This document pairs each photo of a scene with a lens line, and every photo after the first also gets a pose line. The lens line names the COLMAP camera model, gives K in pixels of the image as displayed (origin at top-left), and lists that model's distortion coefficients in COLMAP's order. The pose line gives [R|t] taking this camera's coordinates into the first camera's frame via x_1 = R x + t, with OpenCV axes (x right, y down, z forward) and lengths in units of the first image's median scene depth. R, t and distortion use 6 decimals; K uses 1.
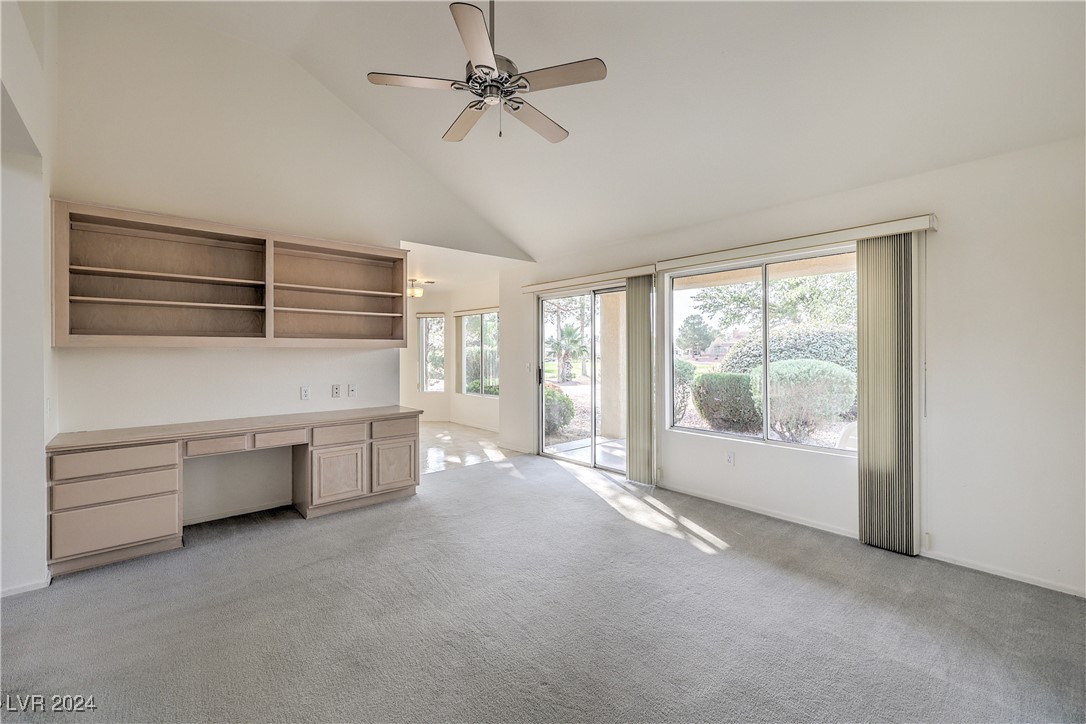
lens RADIAL K [[451.7, 0, 540.9], [0, 451.7, 351.0], [0, 0, 1]] dist [0.007421, 0.000355]
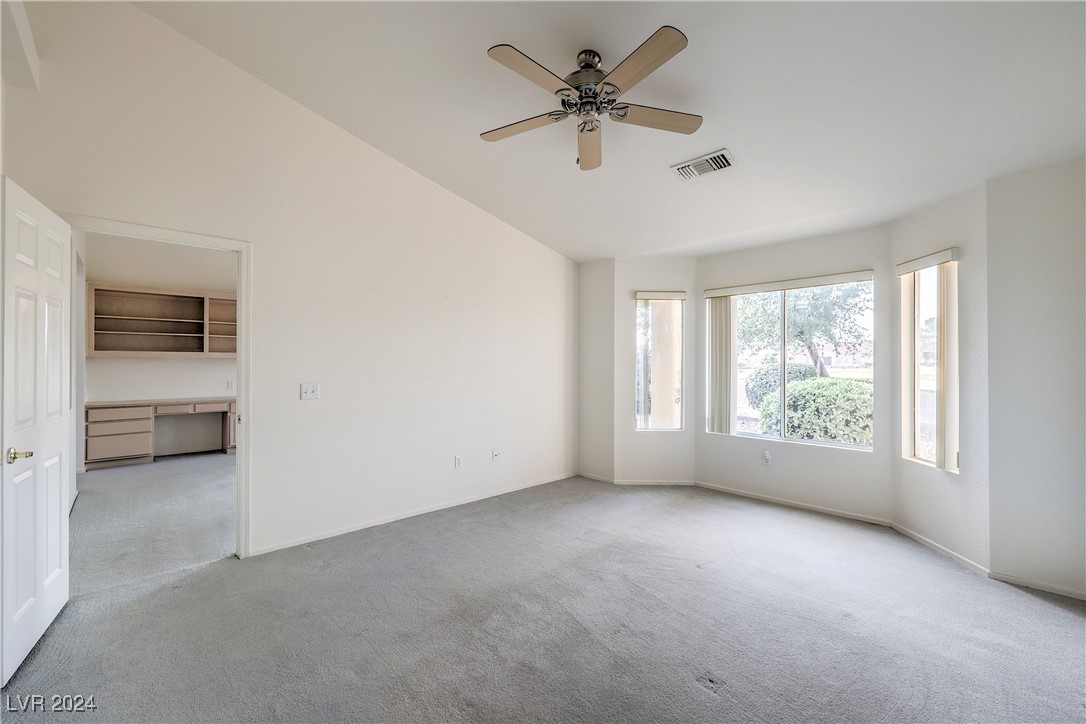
lens RADIAL K [[451.7, 0, 554.9], [0, 451.7, 362.5], [0, 0, 1]] dist [0.007421, 0.000355]
pose [[0.998708, 0.001975, 0.050777, 0.699361], [-0.001526, 0.999959, -0.008881, 0.025033], [-0.050793, 0.008792, 0.998671, -0.875578]]
